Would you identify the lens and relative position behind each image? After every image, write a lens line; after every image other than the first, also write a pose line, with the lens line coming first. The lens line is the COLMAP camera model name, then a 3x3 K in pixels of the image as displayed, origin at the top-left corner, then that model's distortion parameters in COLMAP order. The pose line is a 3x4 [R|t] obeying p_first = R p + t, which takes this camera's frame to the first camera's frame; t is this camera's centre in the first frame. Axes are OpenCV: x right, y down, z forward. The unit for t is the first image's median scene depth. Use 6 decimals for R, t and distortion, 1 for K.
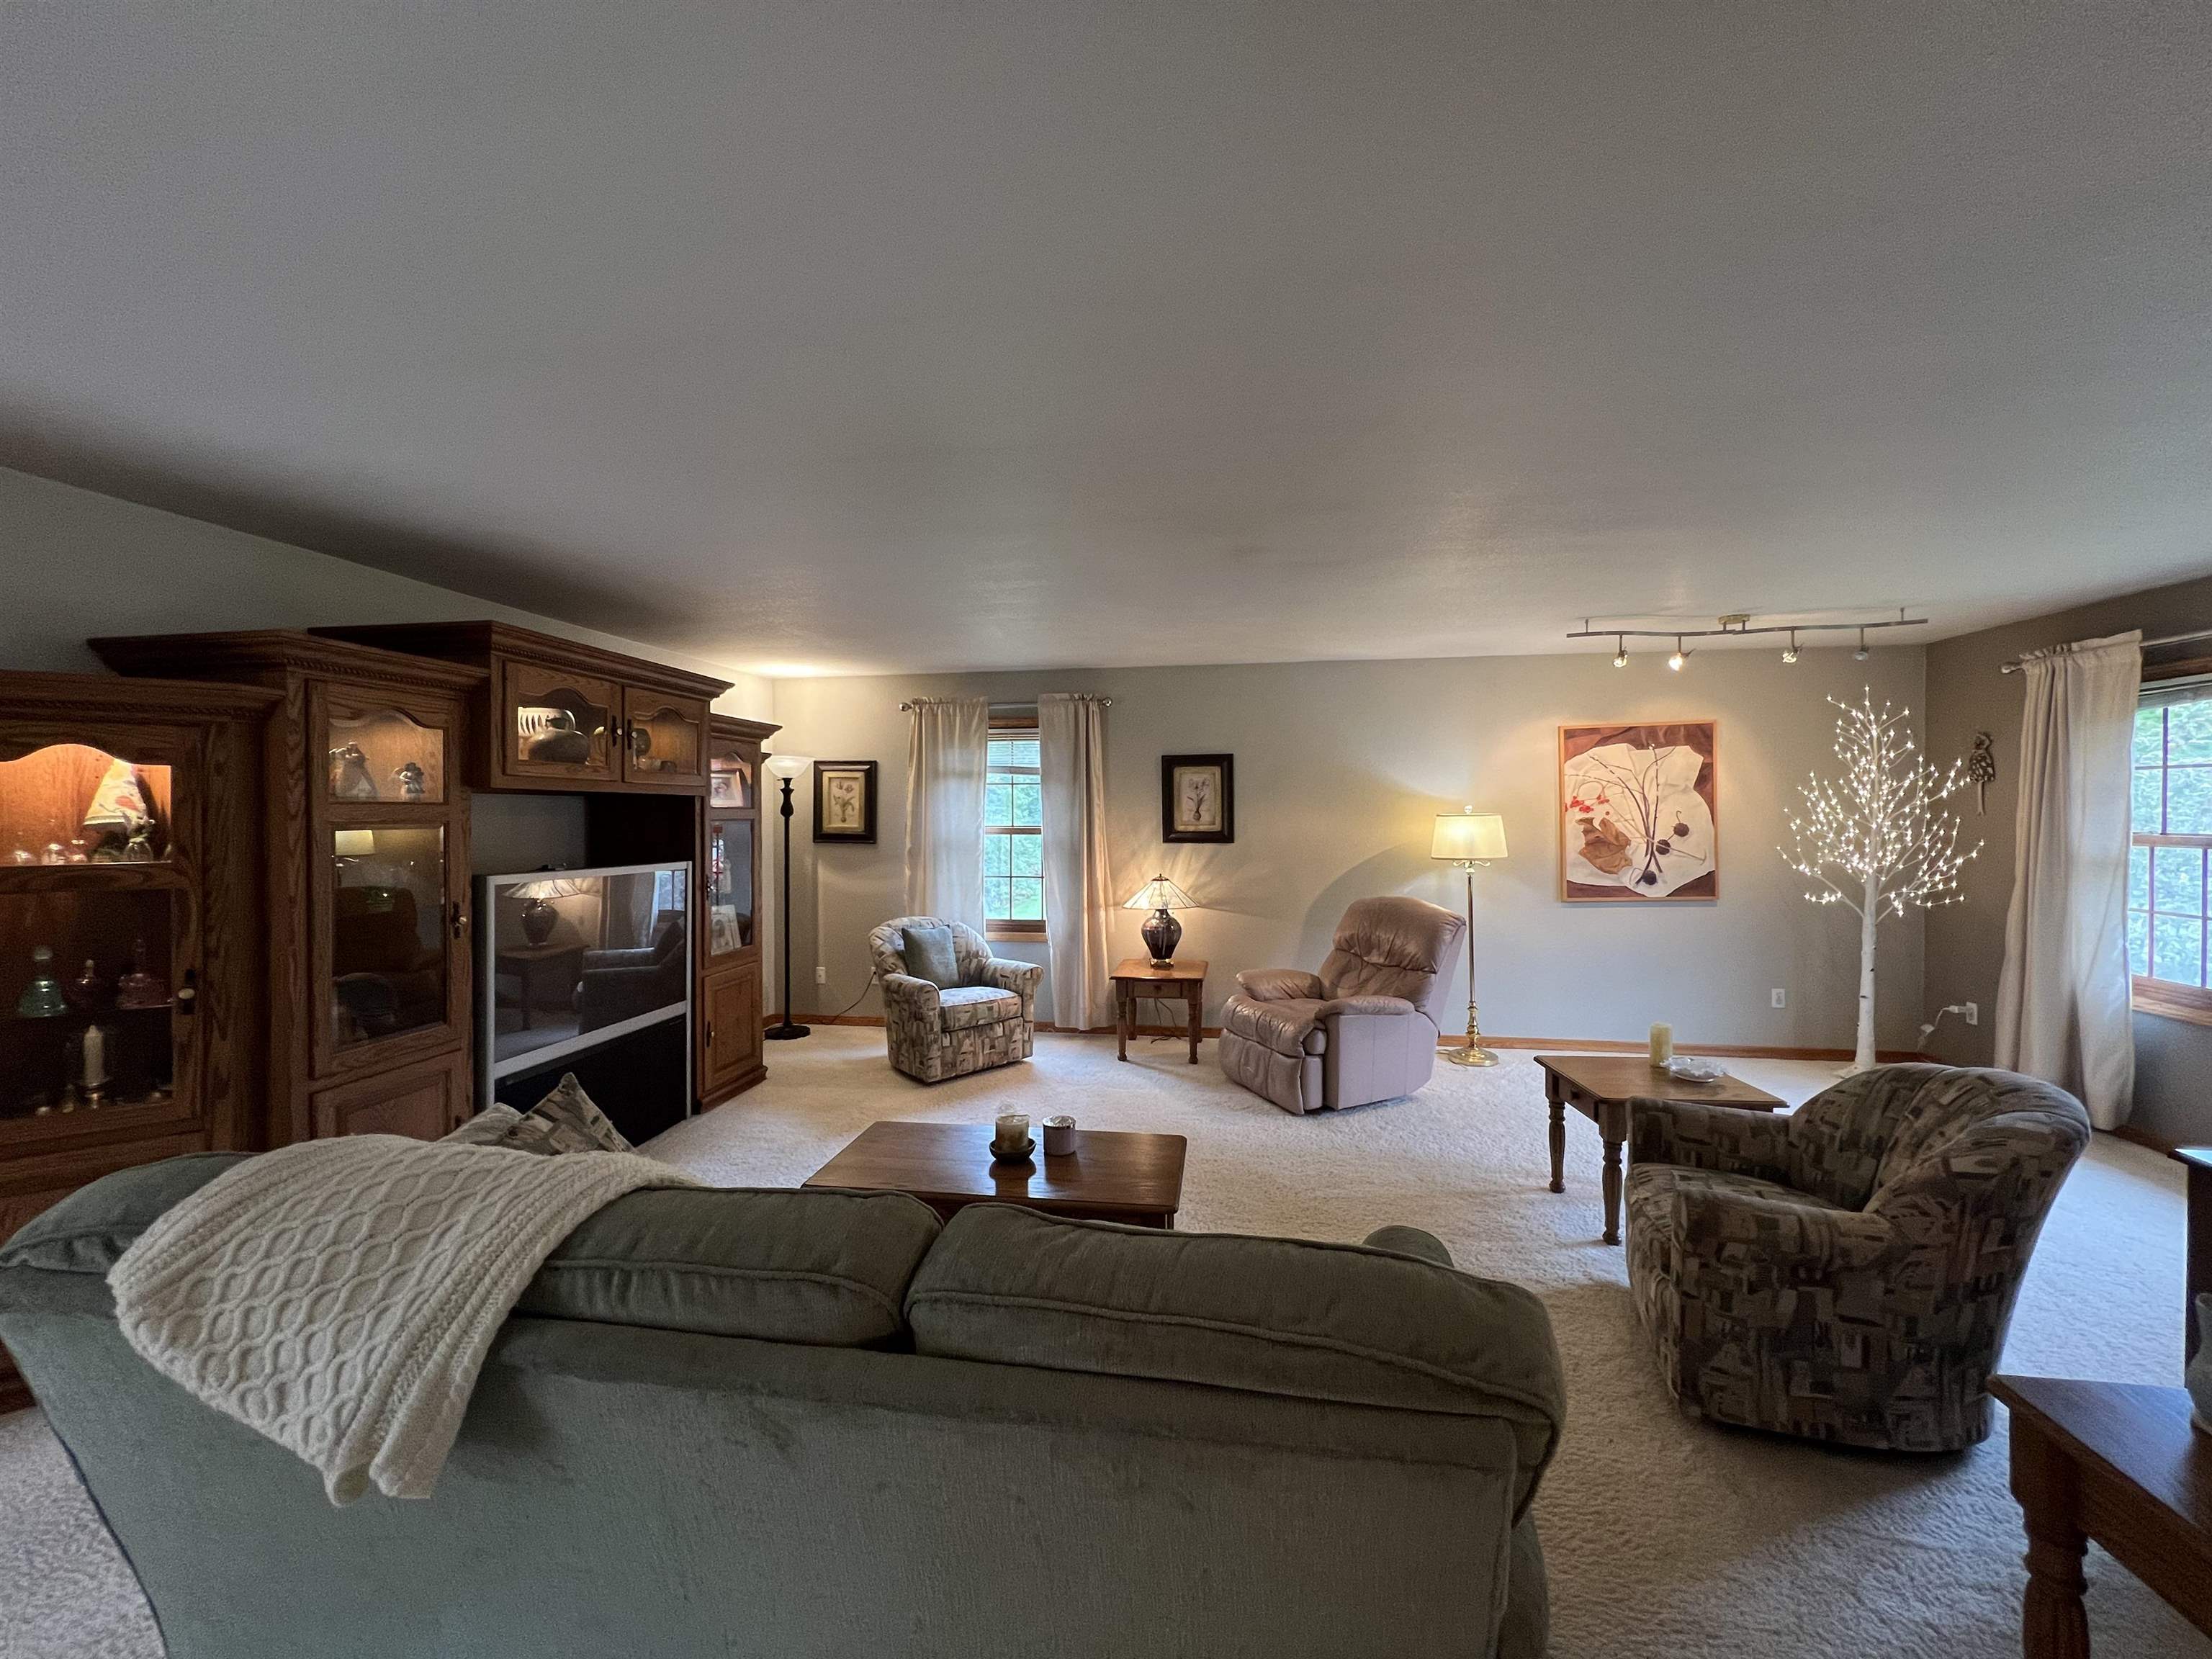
lens RADIAL K [[884.9, 0, 1096.0], [0, 884.9, 818.5], [0, 0, 1]] dist [-0.002501, -0.000228]
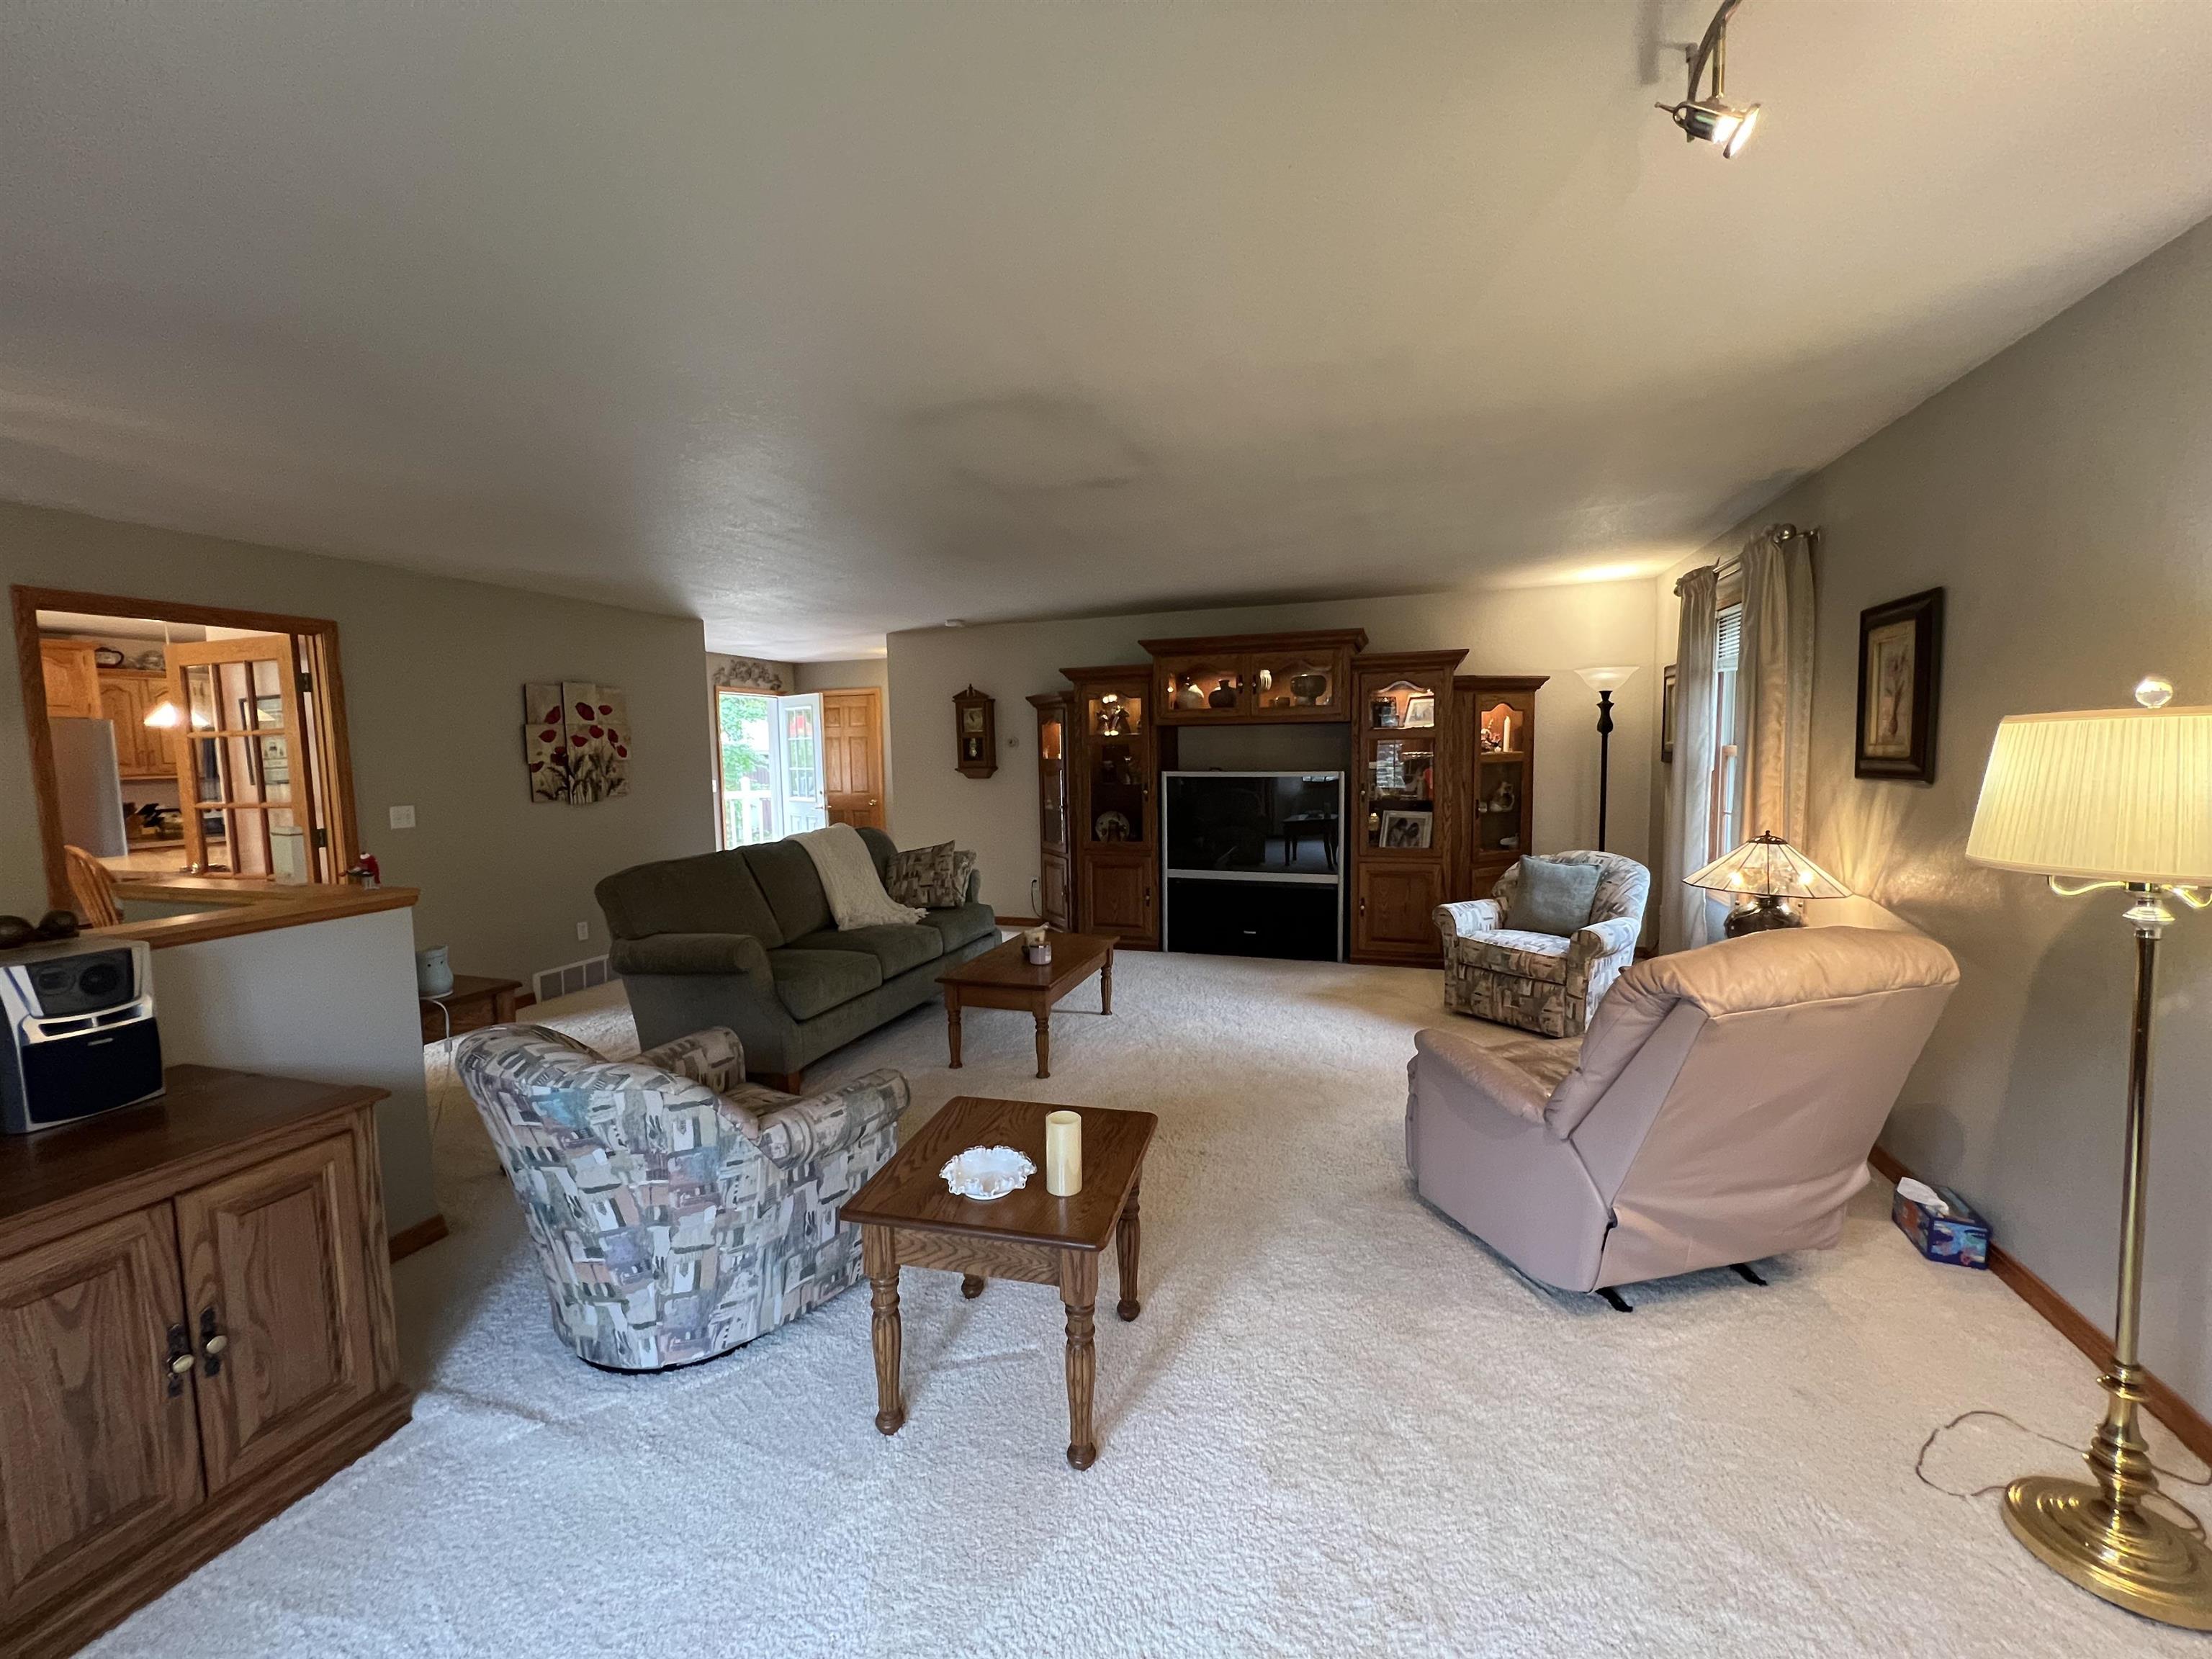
lens RADIAL K [[884.9, 0, 1096.0], [0, 884.9, 818.5], [0, 0, 1]] dist [-0.002501, -0.000228]
pose [[-0.179728, 0.085861, -0.979962, 0.728898], [0.016214, 0.996307, 0.084319, 0.000448], [0.983583, -0.000735, -0.180457, 0.703887]]
